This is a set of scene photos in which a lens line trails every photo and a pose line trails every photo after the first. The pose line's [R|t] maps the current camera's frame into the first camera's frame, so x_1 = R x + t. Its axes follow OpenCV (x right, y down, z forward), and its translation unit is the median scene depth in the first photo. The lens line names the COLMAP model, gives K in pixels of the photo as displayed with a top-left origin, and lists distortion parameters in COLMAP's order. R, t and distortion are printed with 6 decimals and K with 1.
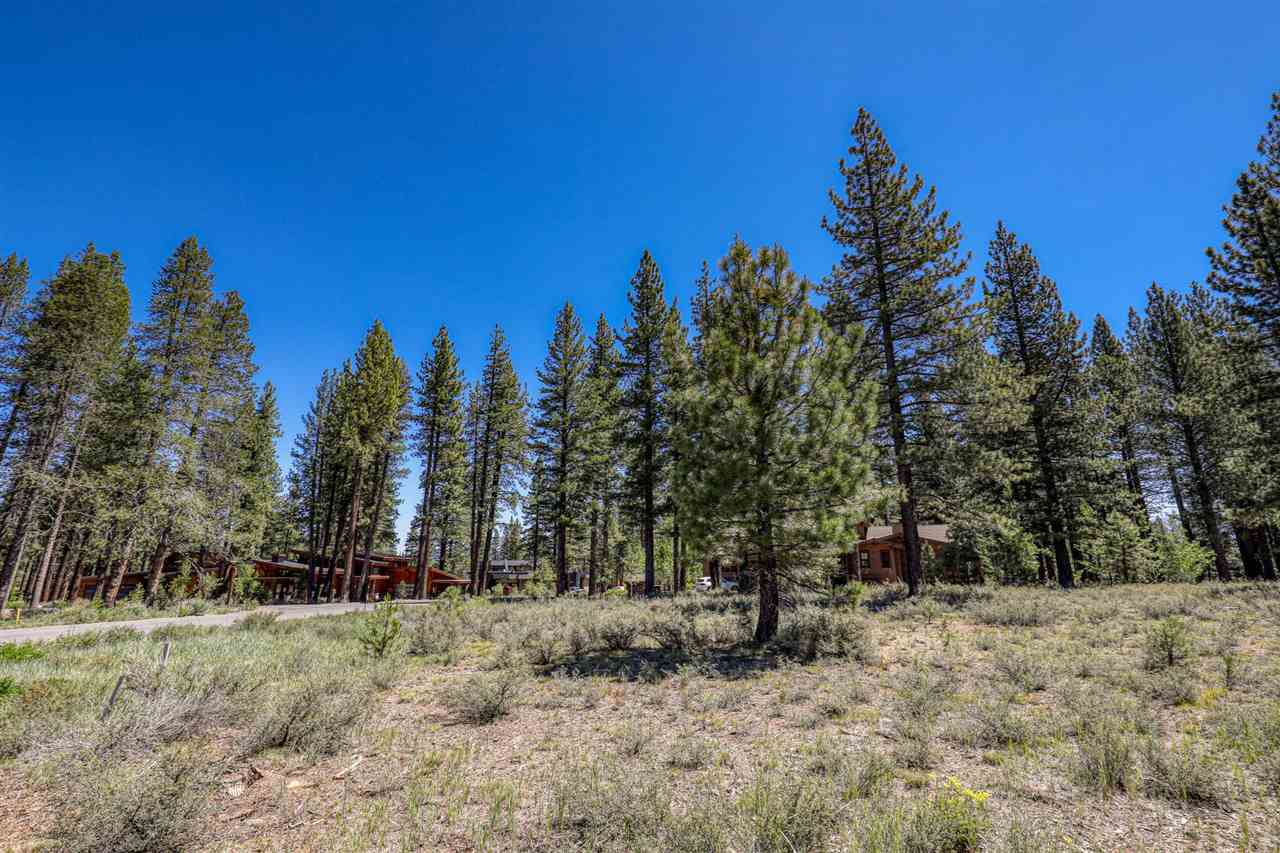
lens RADIAL K [[610.3, 0, 640.0], [0, 610.3, 426.5], [0, 0, 1]] dist [-0.001232, 0.000202]
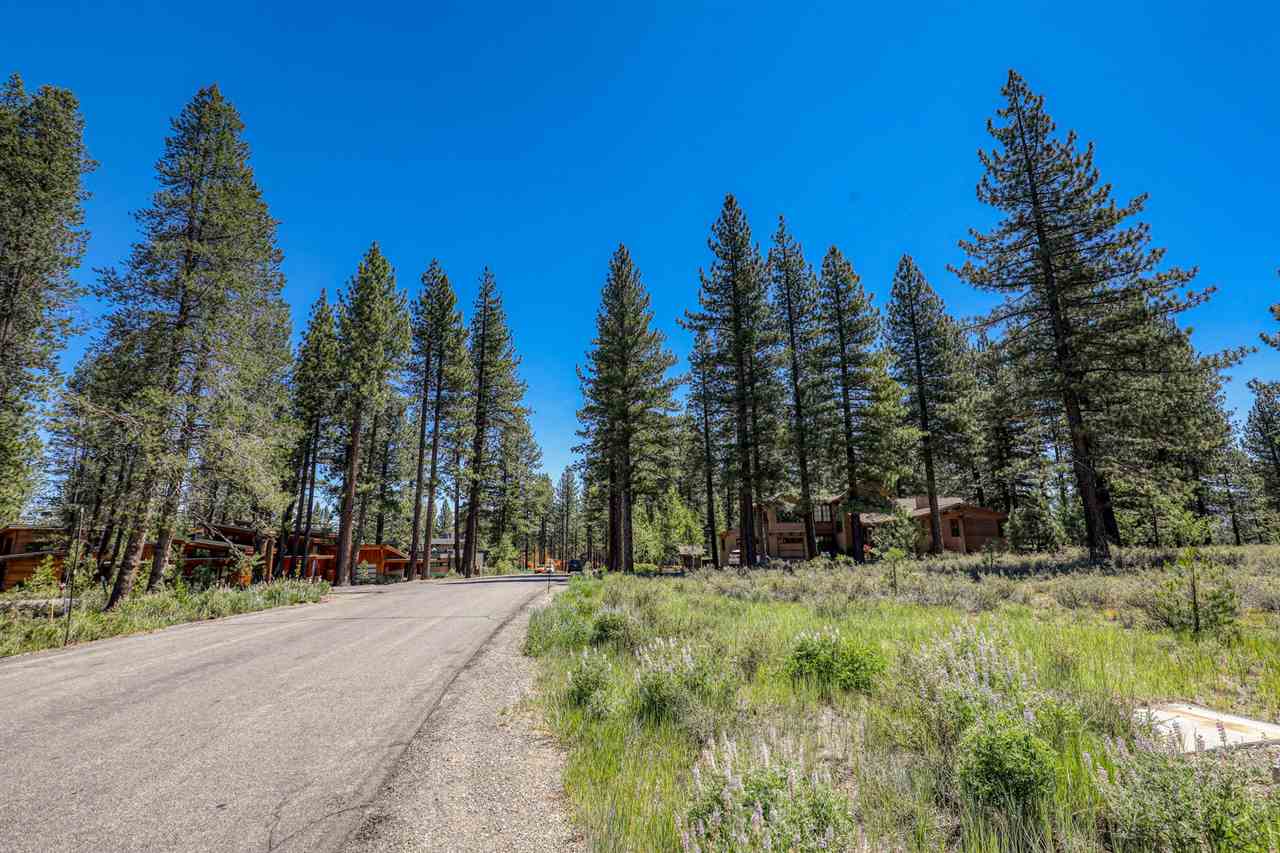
lens RADIAL K [[610.3, 0, 640.0], [0, 610.3, 426.5], [0, 0, 1]] dist [-0.001232, 0.000202]
pose [[0.968301, 0.038108, 0.246864, -0.329255], [-0.045786, 0.998627, 0.025436, 0.040709], [-0.245556, -0.035933, 0.968716, 0.131255]]
